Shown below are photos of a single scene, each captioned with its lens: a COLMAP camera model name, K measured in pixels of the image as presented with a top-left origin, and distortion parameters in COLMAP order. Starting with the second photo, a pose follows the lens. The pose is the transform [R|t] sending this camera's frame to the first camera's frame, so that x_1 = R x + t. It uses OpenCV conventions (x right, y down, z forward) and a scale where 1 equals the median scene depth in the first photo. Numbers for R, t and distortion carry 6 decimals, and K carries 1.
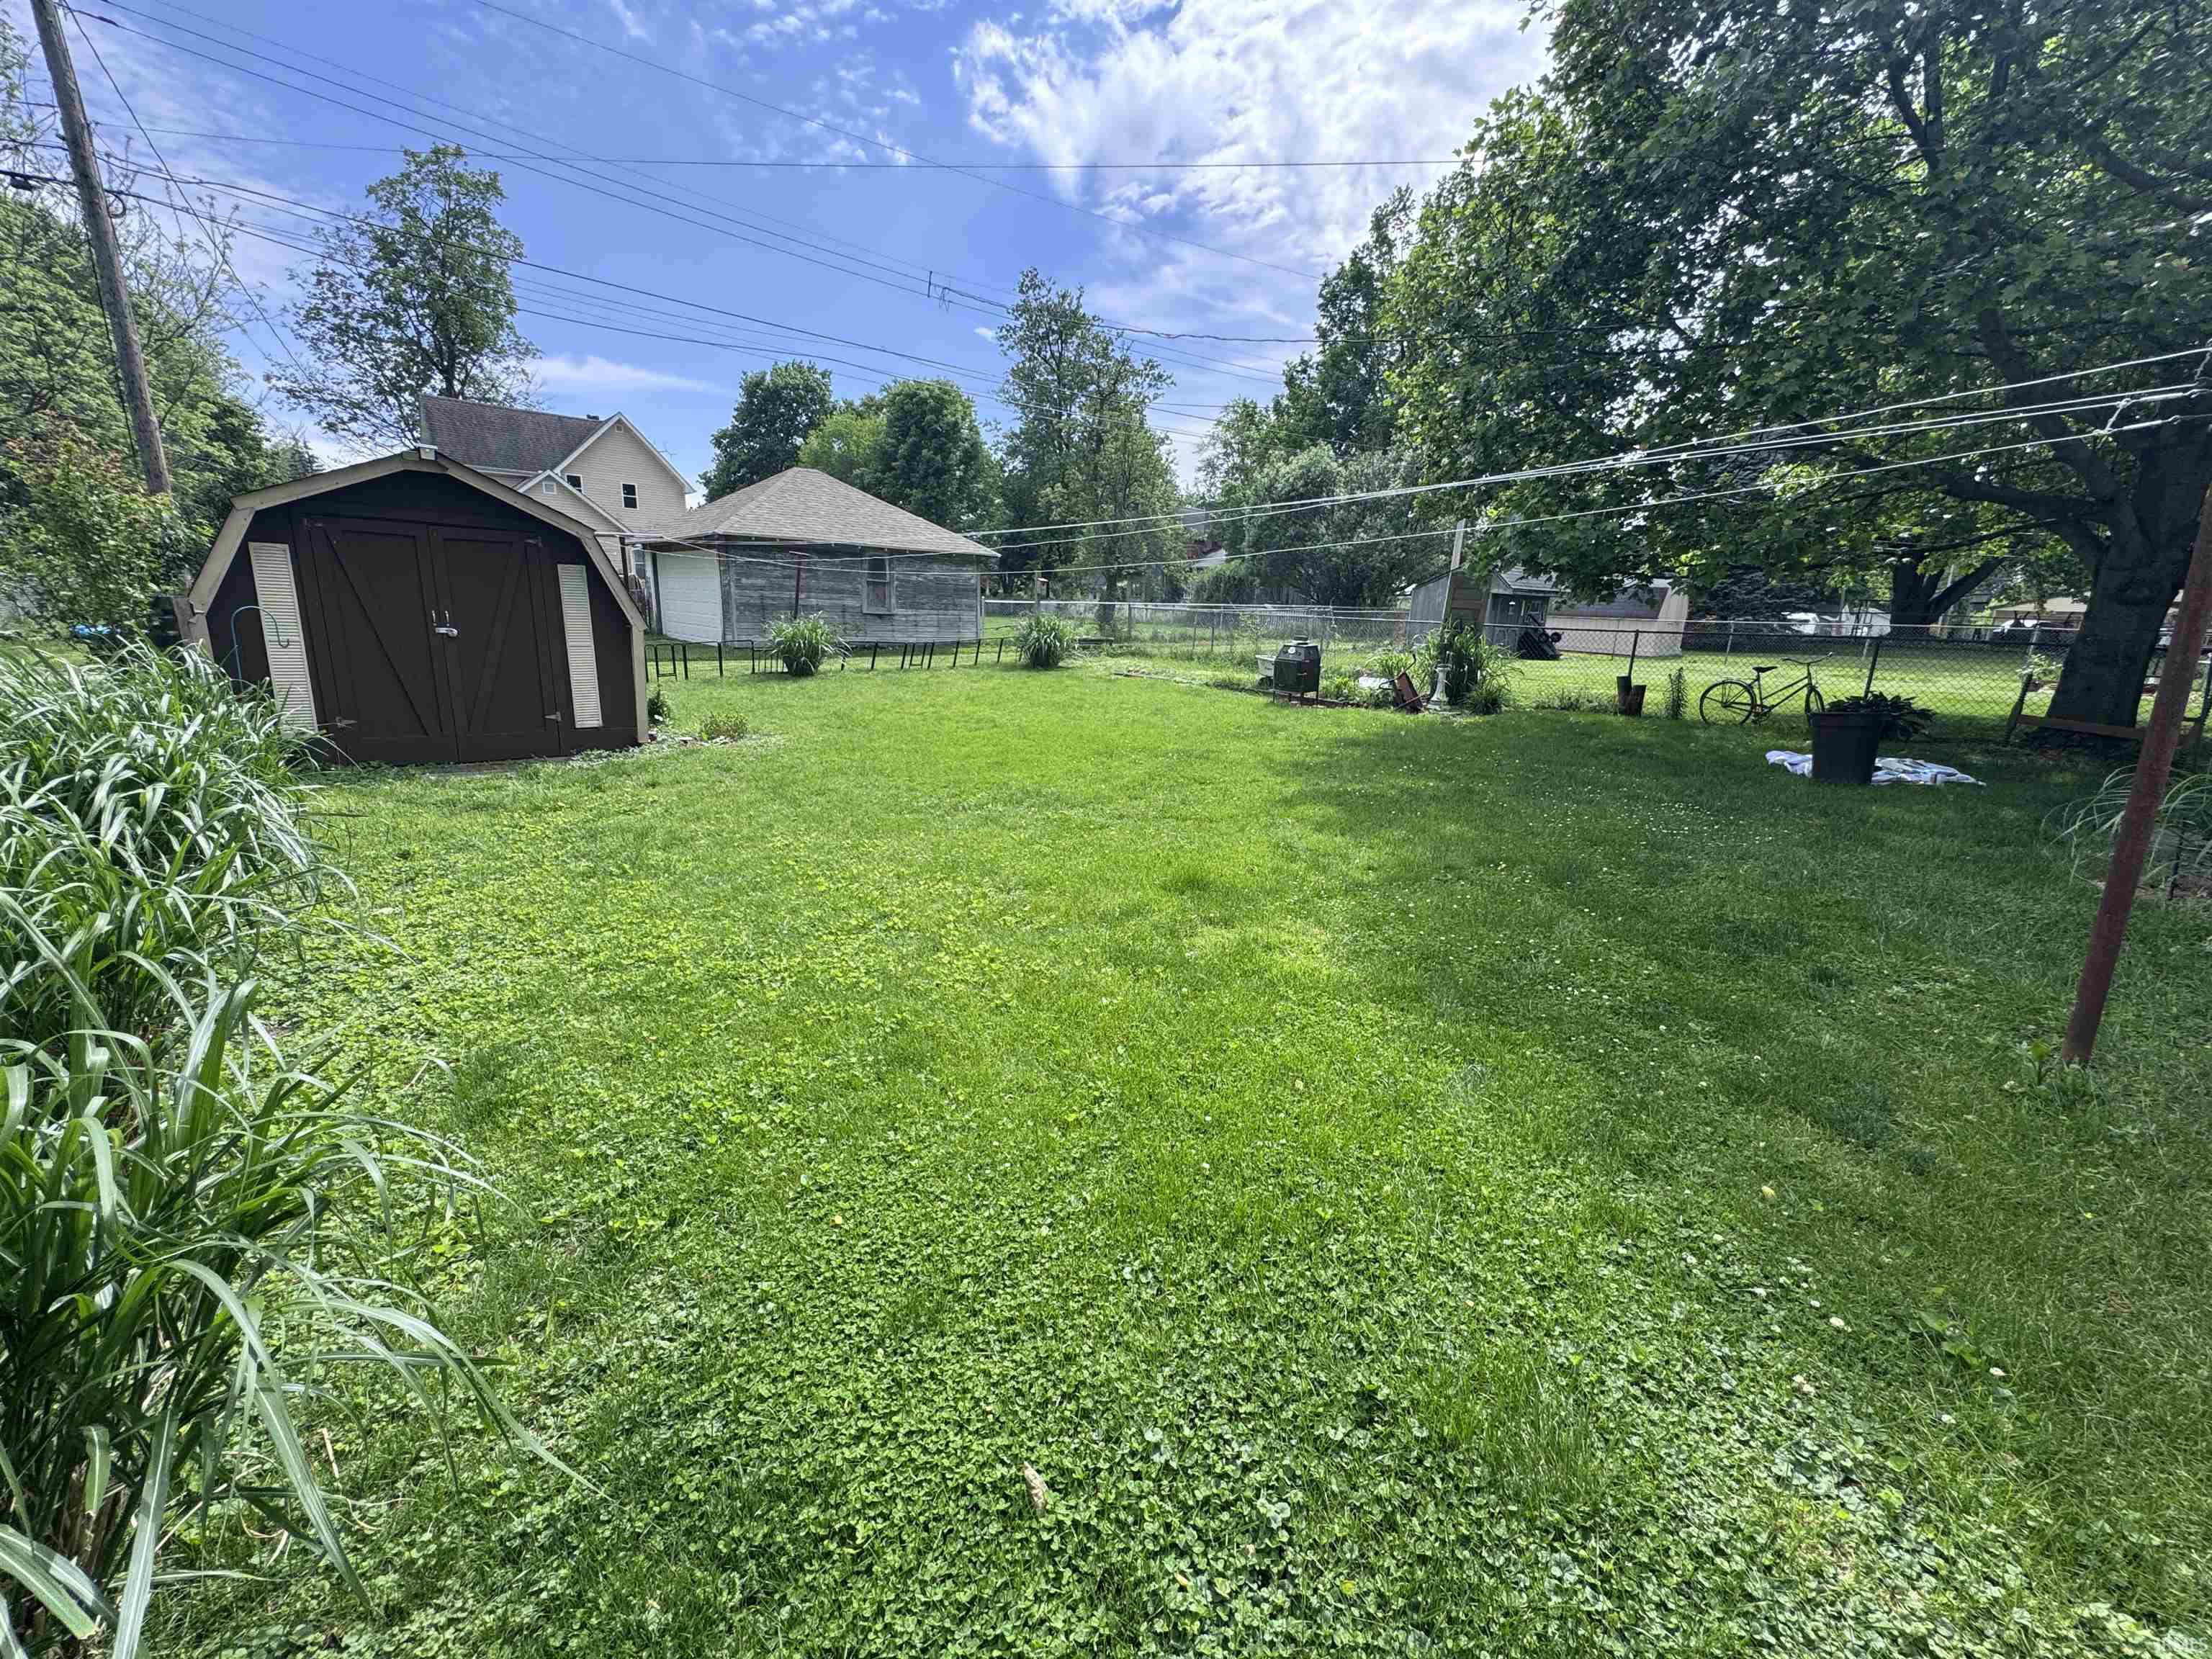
lens RADIAL K [[896.3, 0, 1106.0], [0, 896.3, 829.5], [0, 0, 1]] dist [-0.002440, 0.000132]
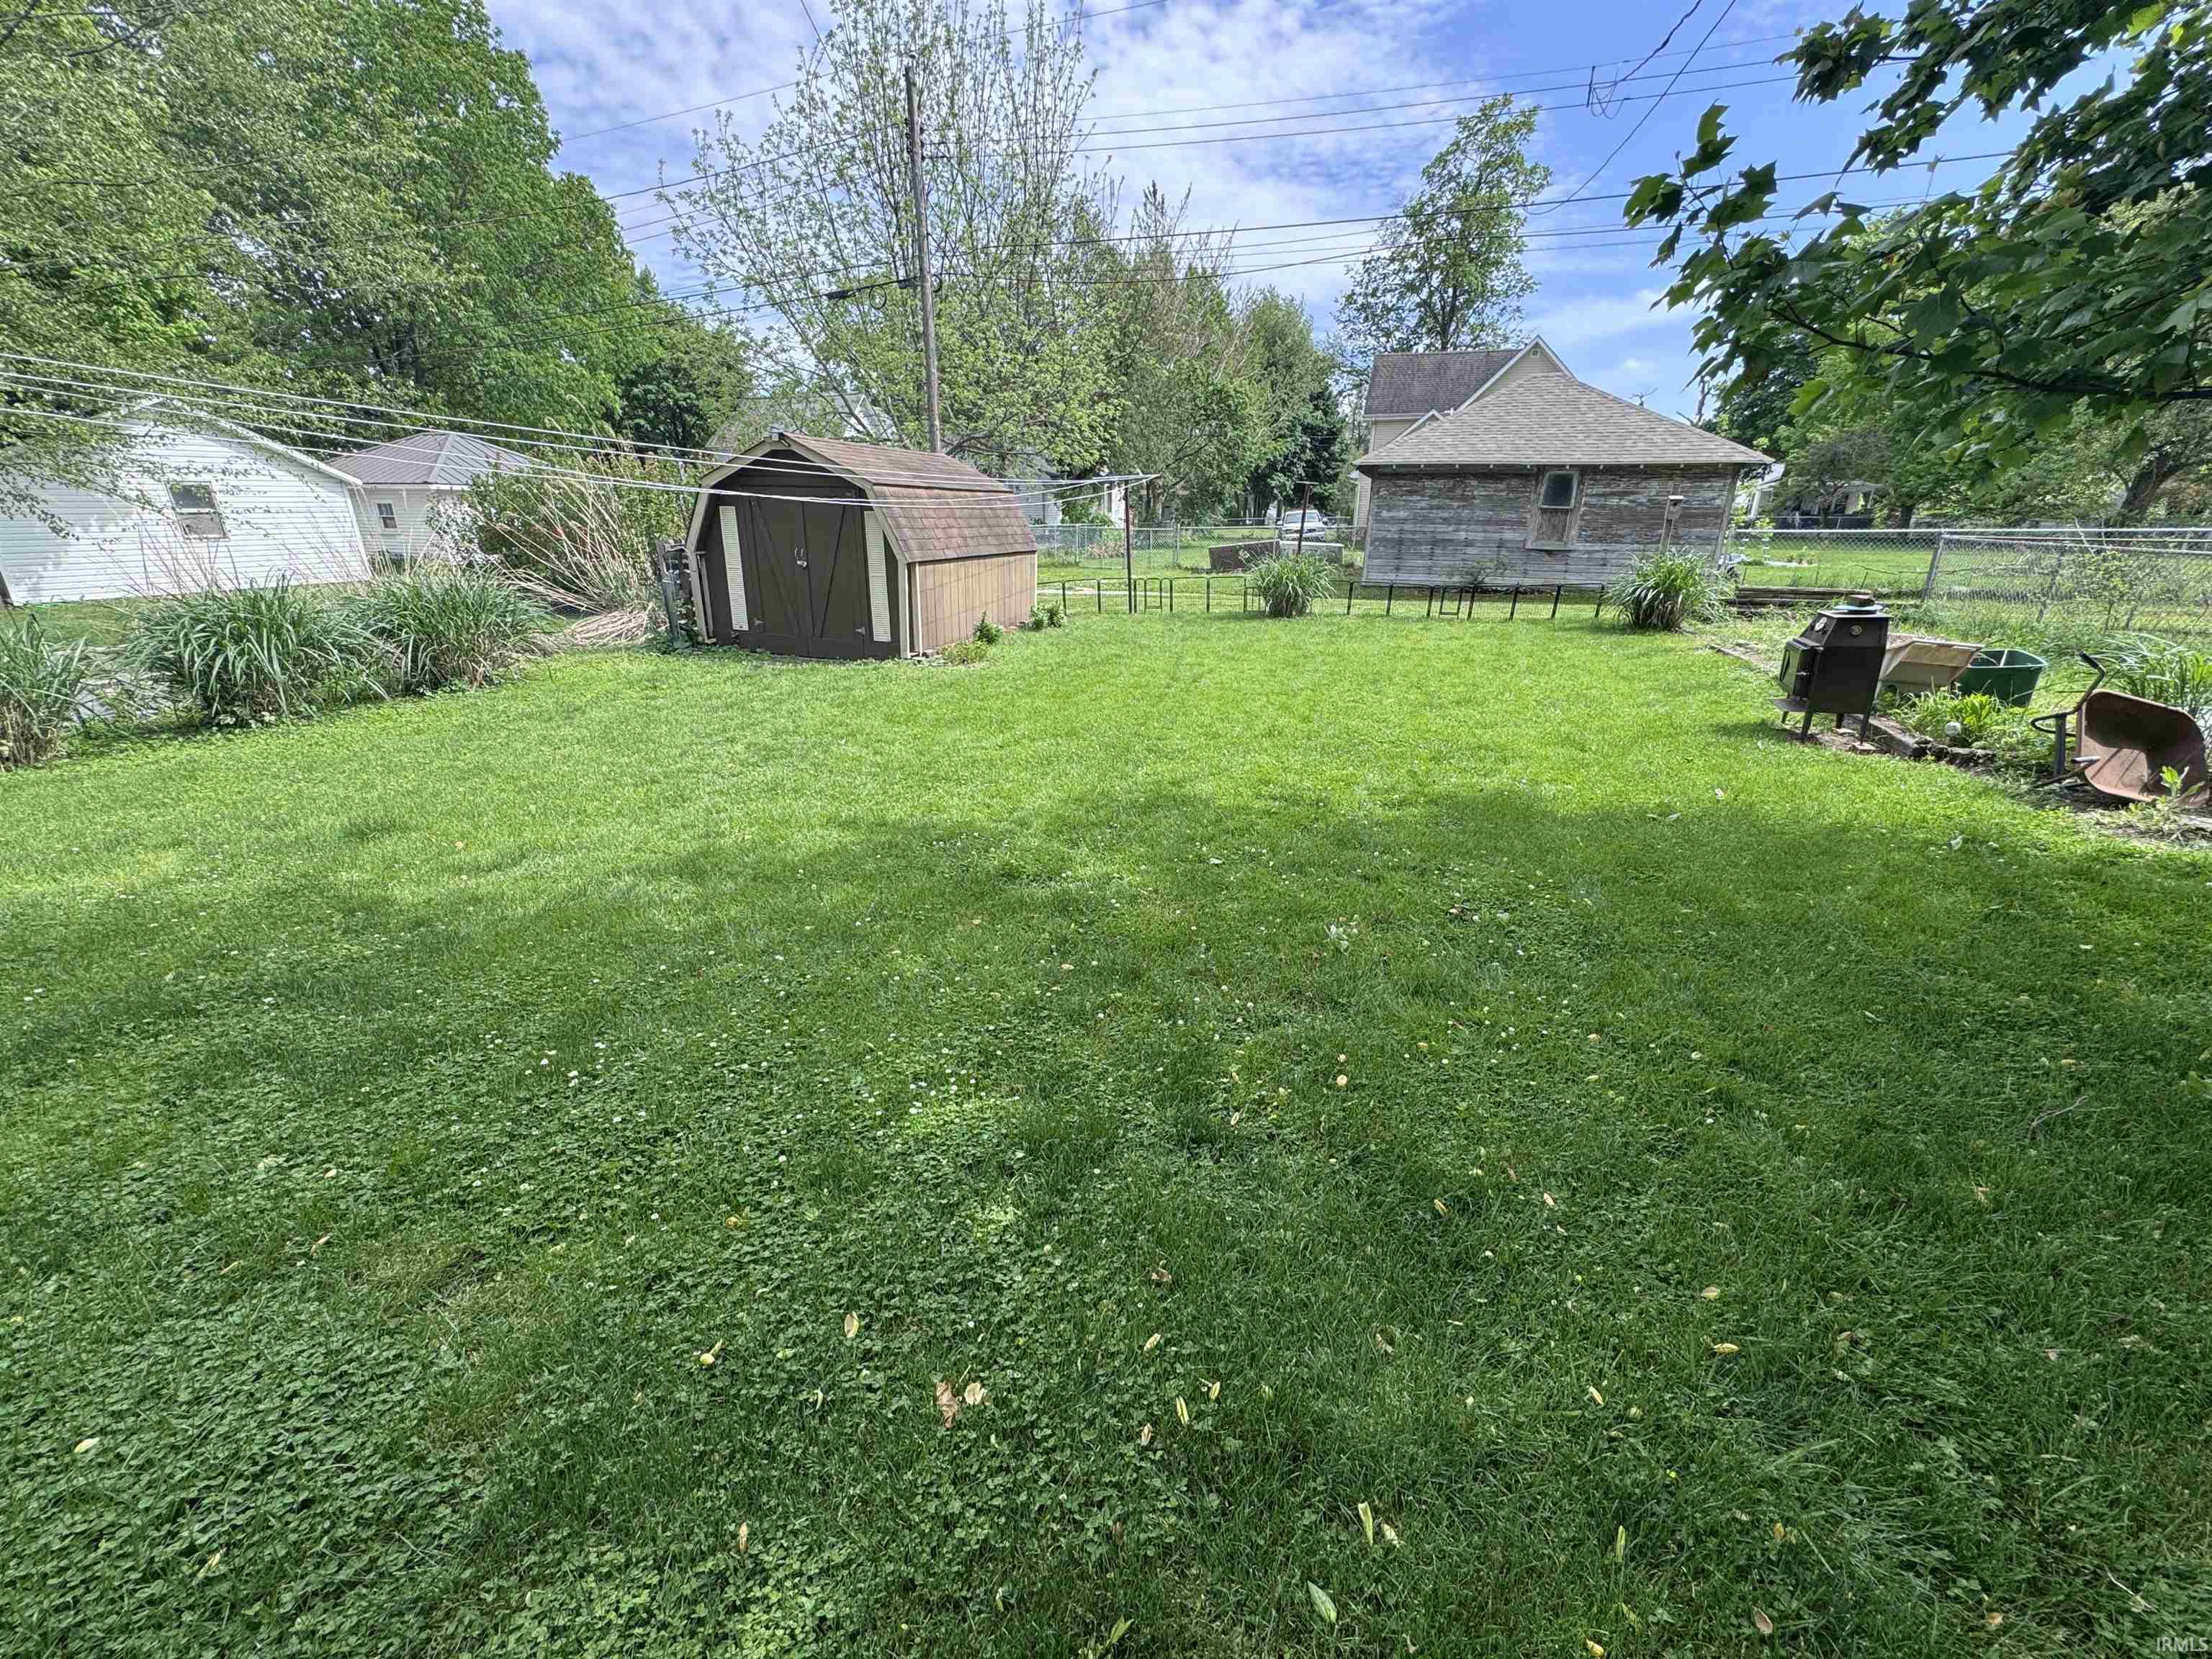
lens RADIAL K [[896.3, 0, 1106.0], [0, 896.3, 829.5], [0, 0, 1]] dist [-0.002440, 0.000132]
pose [[0.488723, 0.256301, -0.833942, 0.379620], [-0.200723, 0.963264, 0.178415, -0.078106], [0.849035, 0.080196, 0.522215, 0.331066]]
